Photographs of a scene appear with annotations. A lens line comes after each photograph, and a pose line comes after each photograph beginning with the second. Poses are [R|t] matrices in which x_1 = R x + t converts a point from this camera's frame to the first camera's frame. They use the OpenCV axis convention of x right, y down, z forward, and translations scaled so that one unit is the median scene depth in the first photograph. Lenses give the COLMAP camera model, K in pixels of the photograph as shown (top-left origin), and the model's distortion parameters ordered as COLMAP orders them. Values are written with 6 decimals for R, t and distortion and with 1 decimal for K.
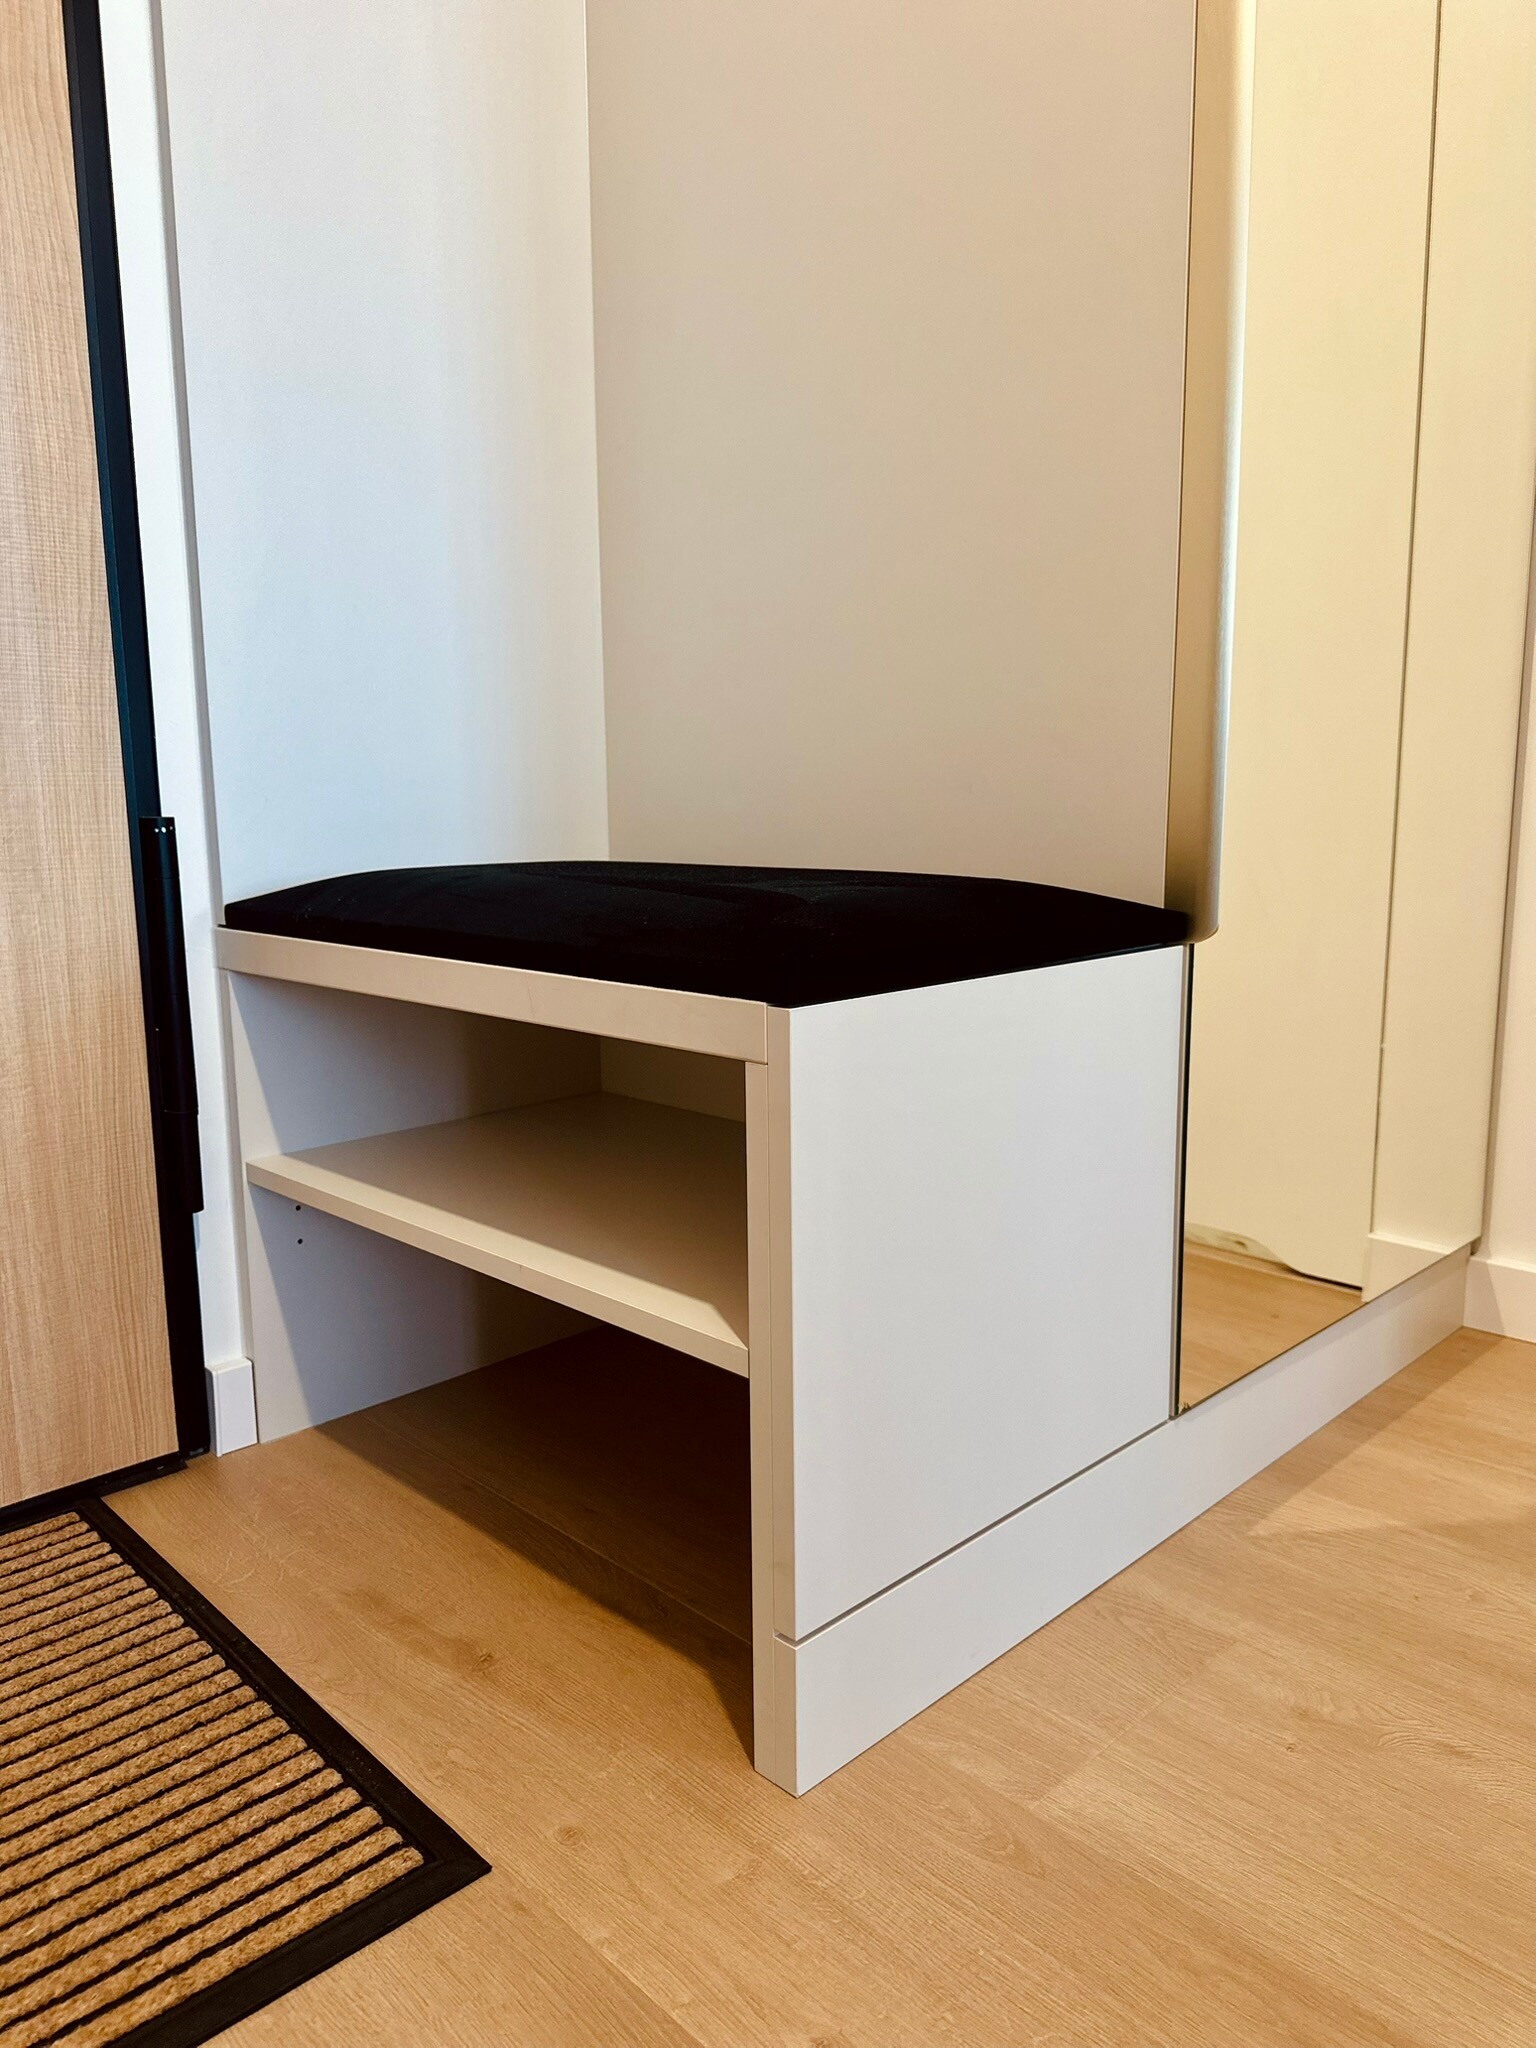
lens RADIAL K [[1454.2, 0, 778.6], [0, 1454.2, 1027.9], [0, 0, 1]] dist [0.065924, -0.096708]
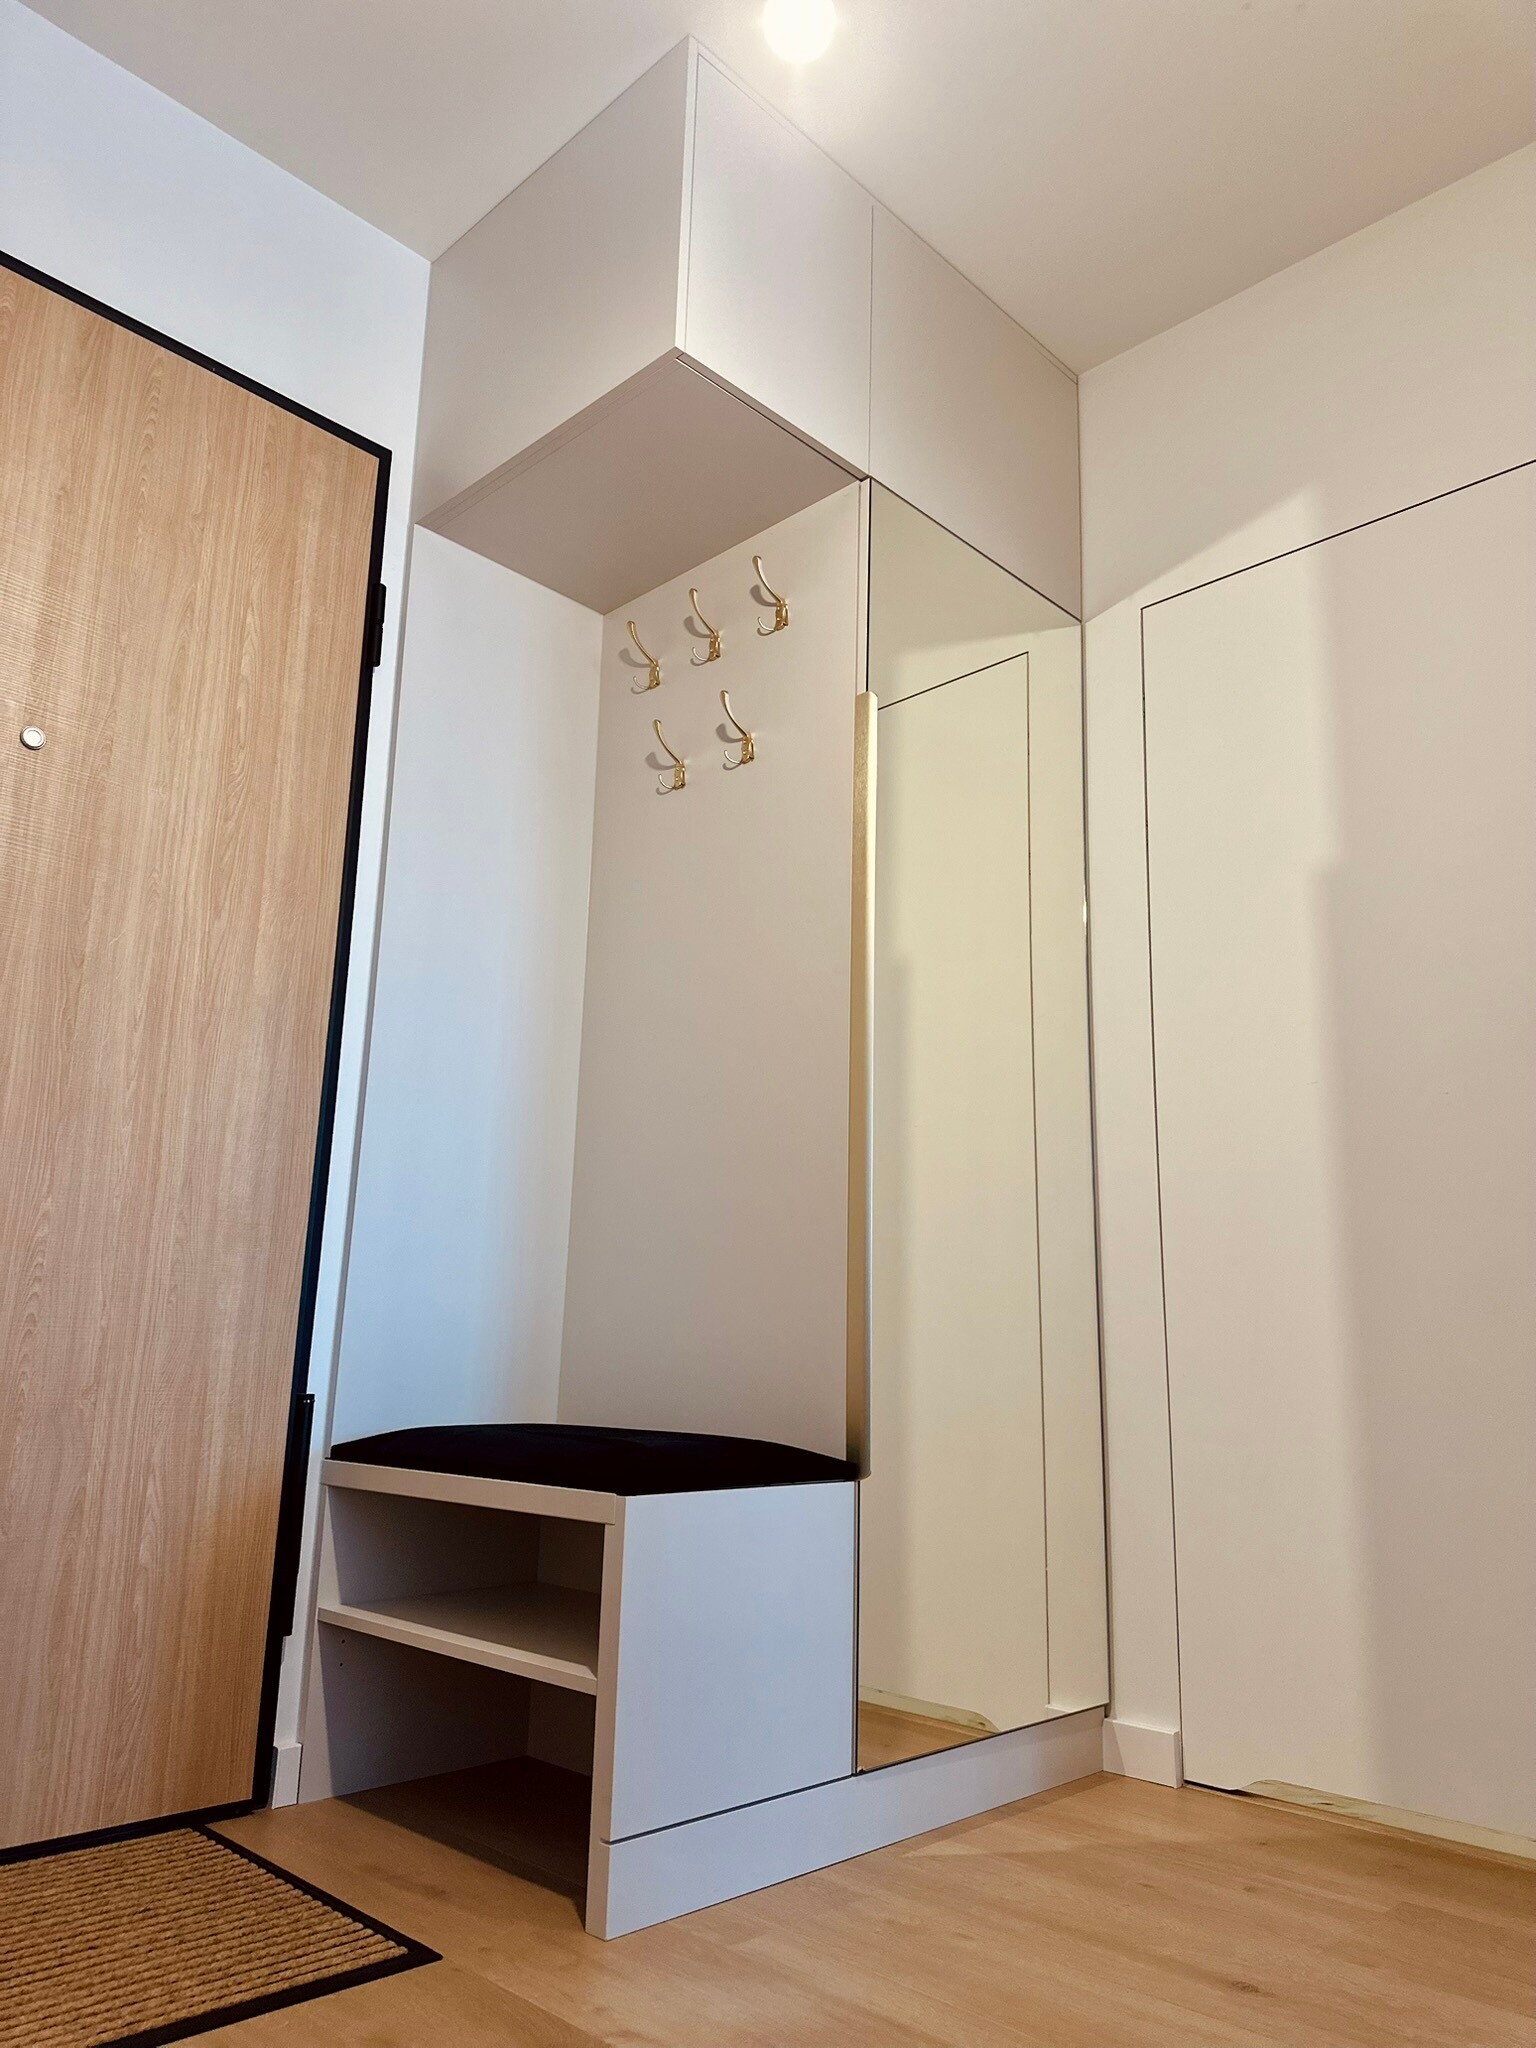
lens RADIAL K [[1454.2, 0, 778.6], [0, 1454.2, 1027.9], [0, 0, 1]] dist [0.065924, -0.096708]
pose [[0.999235, 0.037173, 0.012110, 0.138661], [-0.029845, 0.925375, -0.377876, 0.120105], [-0.025253, 0.377226, 0.925777, -0.984943]]
